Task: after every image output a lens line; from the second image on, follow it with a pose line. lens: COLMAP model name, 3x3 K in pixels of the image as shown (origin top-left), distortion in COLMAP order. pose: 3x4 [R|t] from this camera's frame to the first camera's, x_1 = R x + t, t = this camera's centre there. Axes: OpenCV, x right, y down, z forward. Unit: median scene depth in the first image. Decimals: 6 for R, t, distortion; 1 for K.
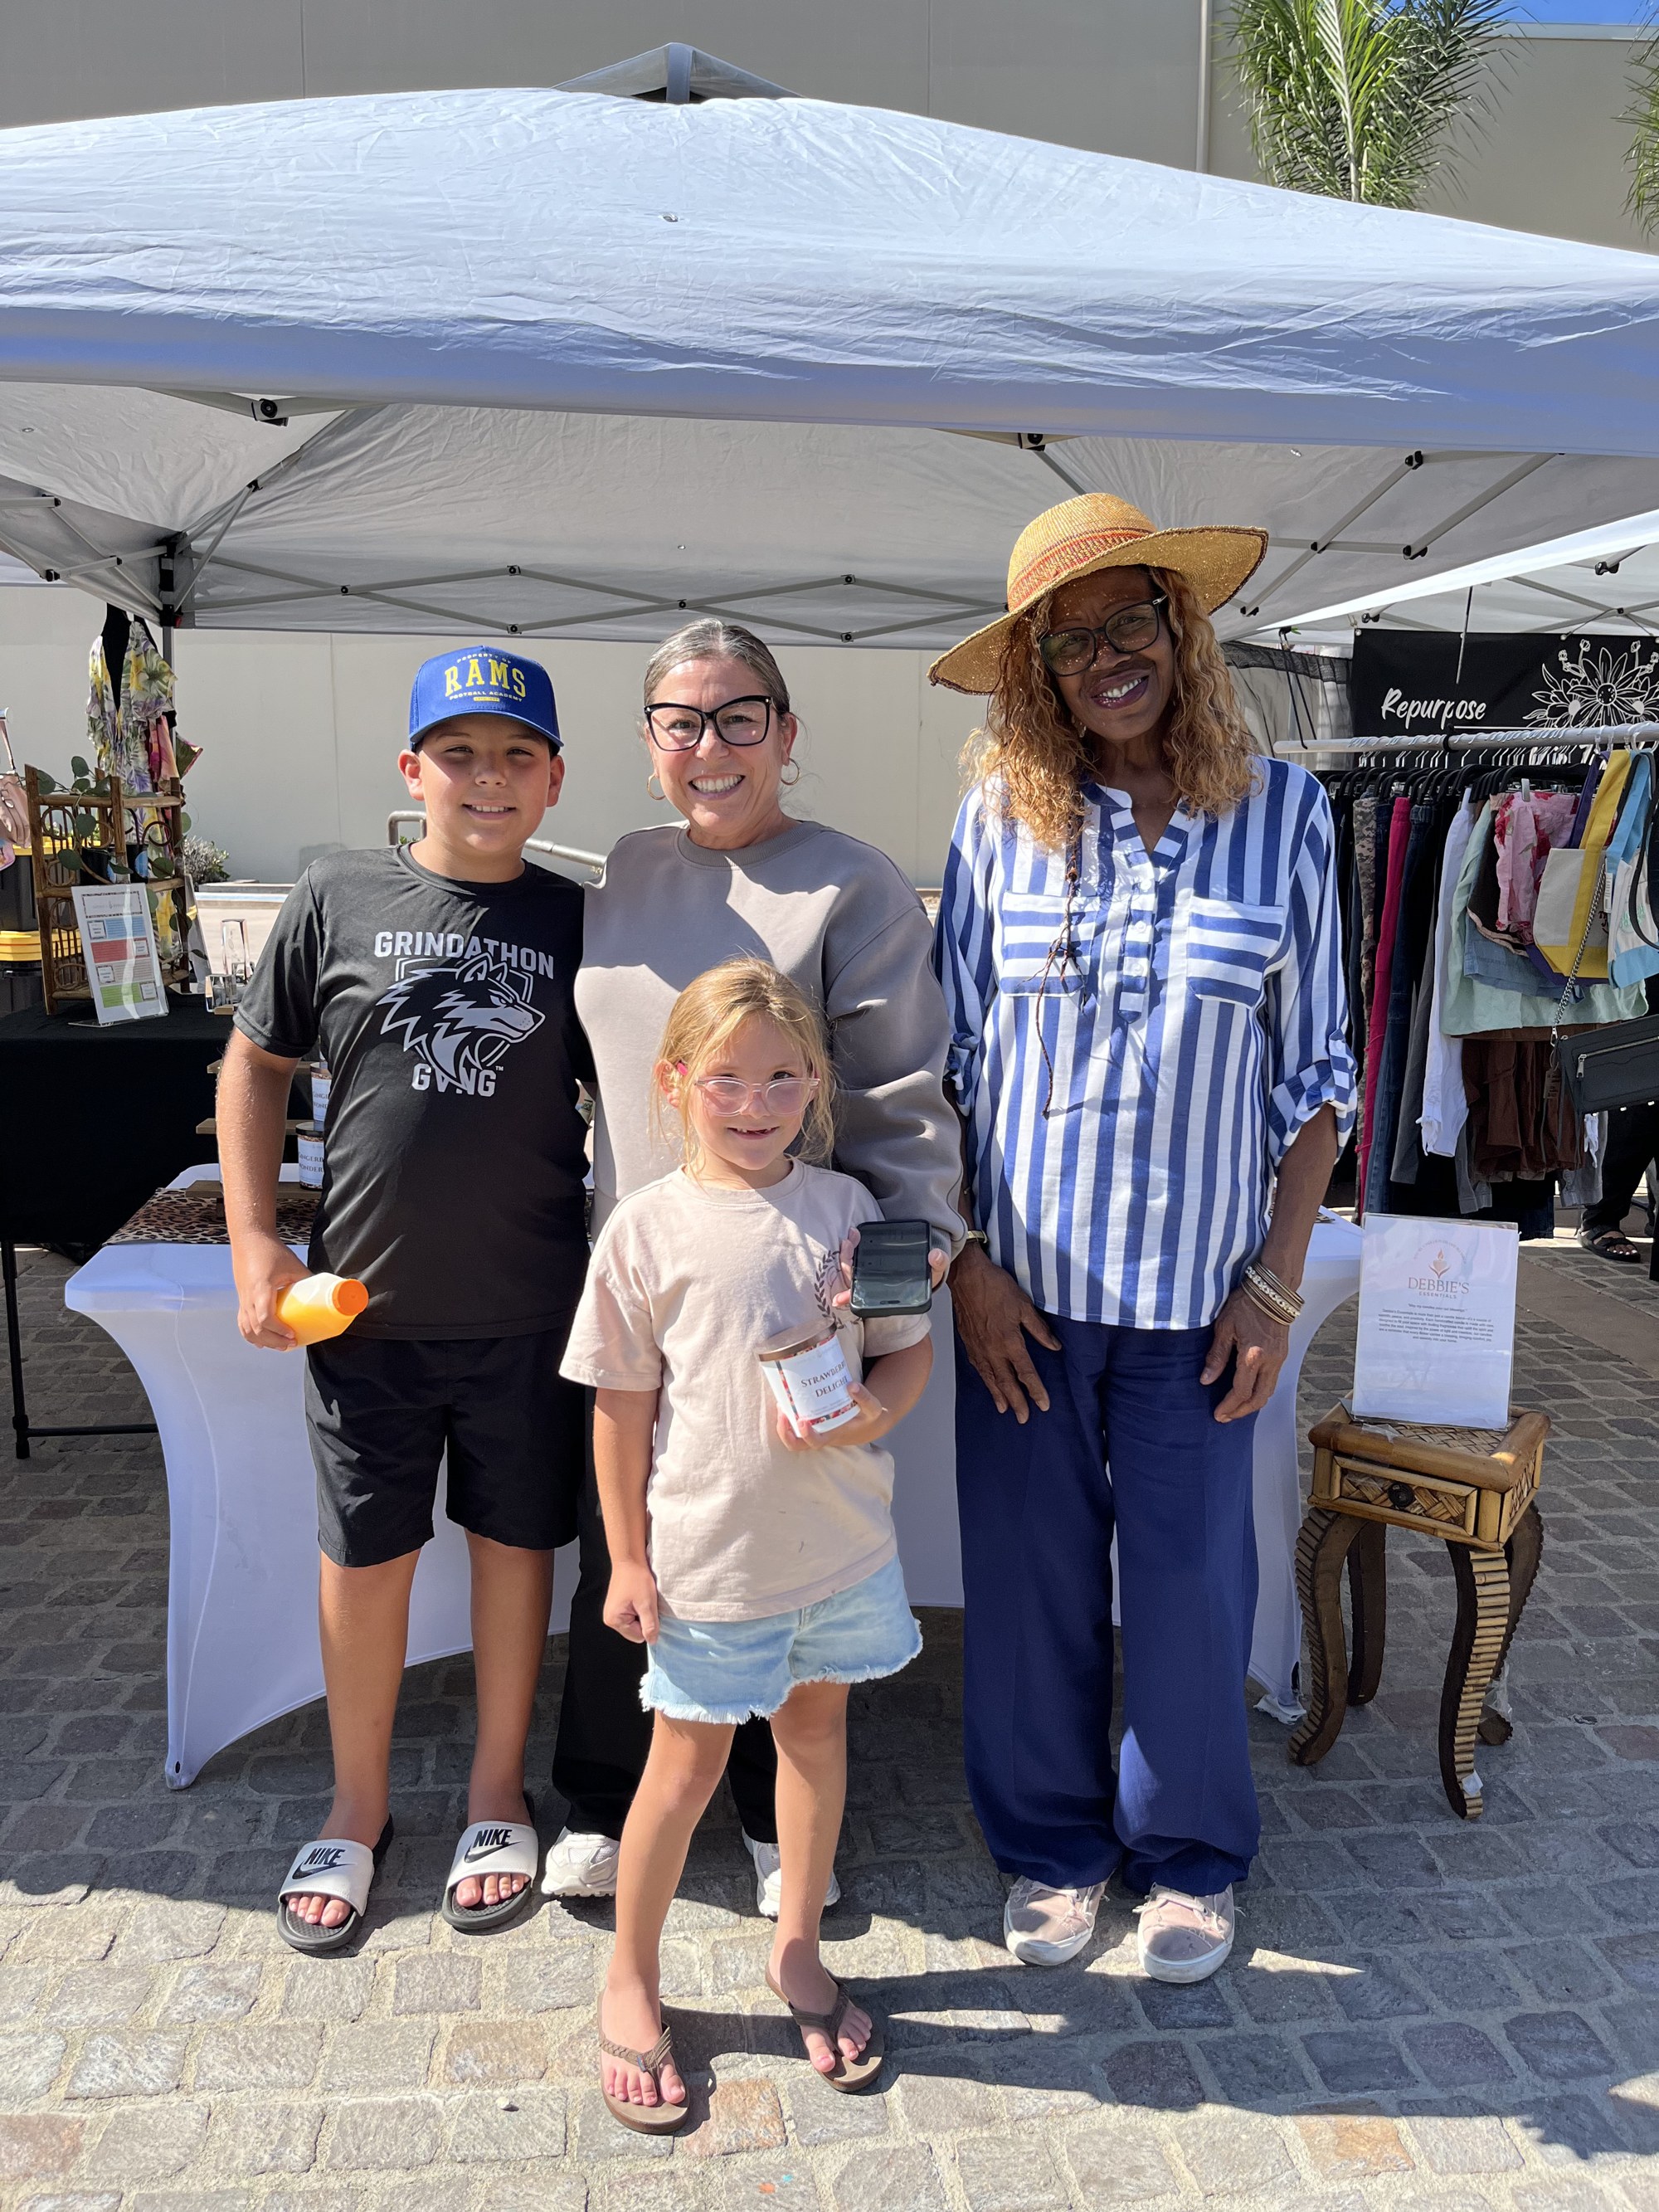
lens RADIAL K [[1662.3, 0, 859.9], [0, 1662.3, 1097.7], [0, 0, 1]] dist [0.057924, -0.106411]
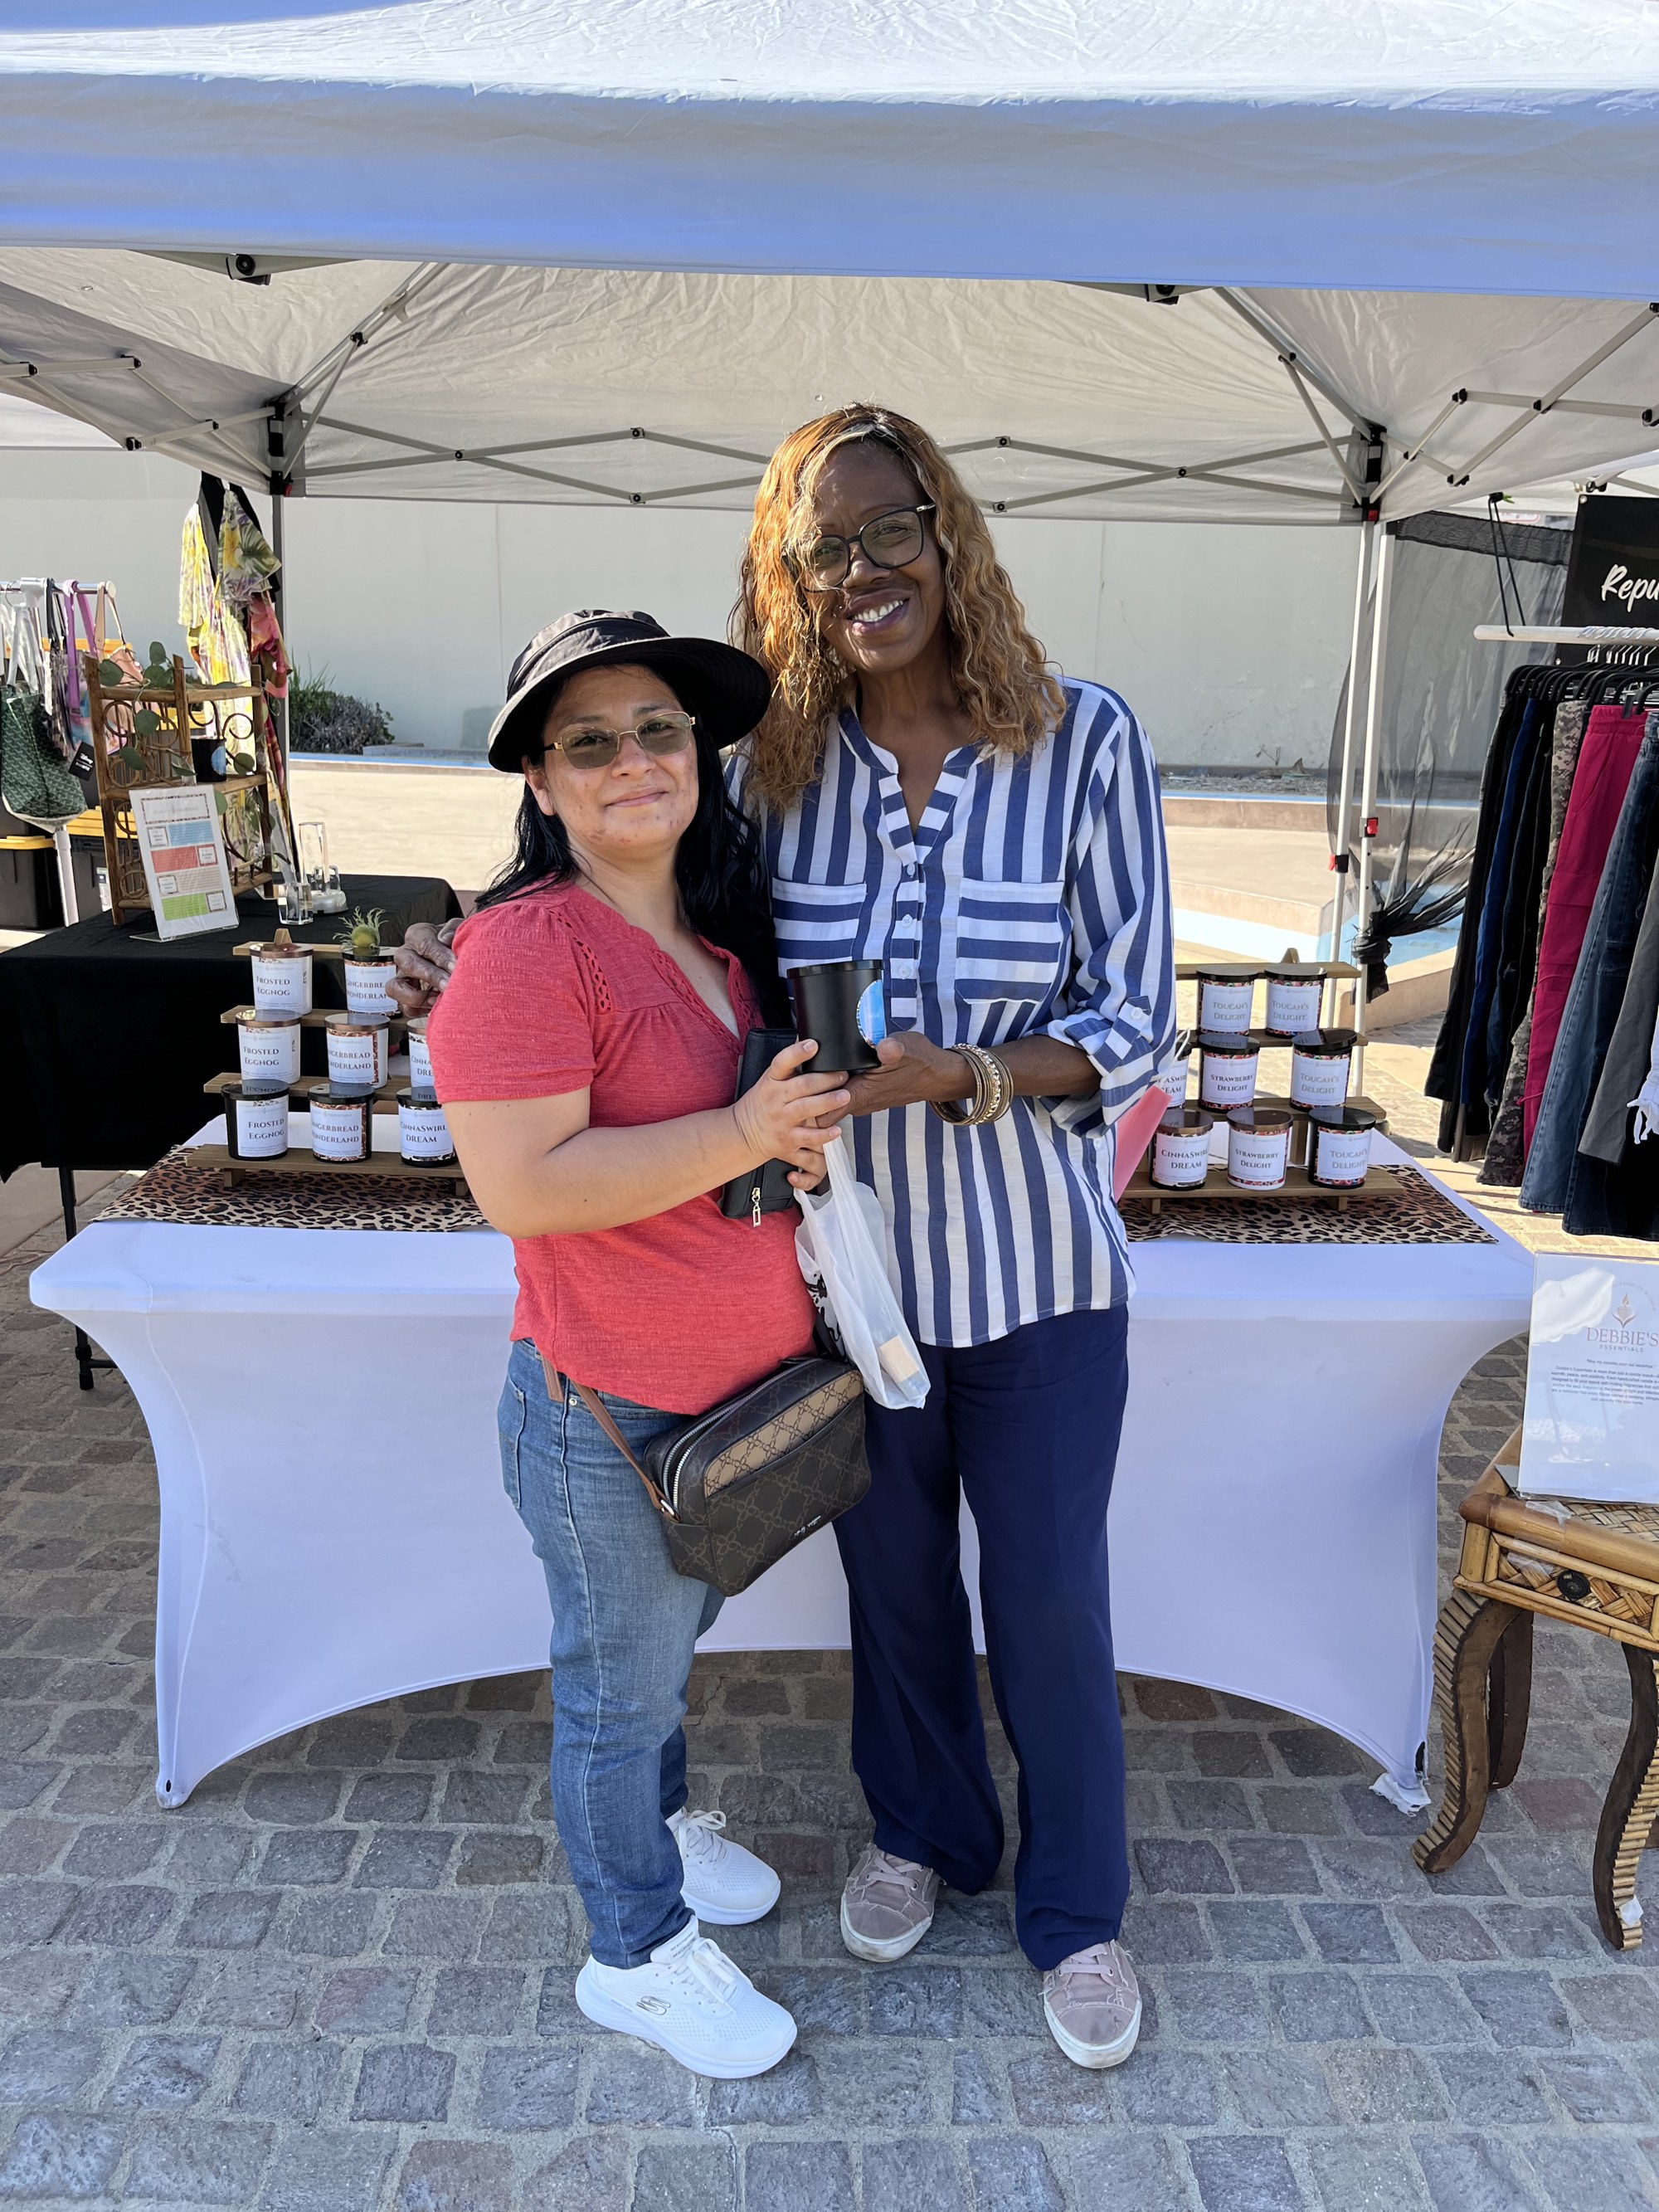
lens RADIAL K [[1662.3, 0, 859.9], [0, 1662.3, 1097.7], [0, 0, 1]] dist [0.057924, -0.106411]
pose [[0.994013, 0.038808, -0.102138, 0.053784], [-0.030290, 0.996033, 0.083670, -0.069980], [0.104980, -0.080076, 0.991245, 0.156623]]
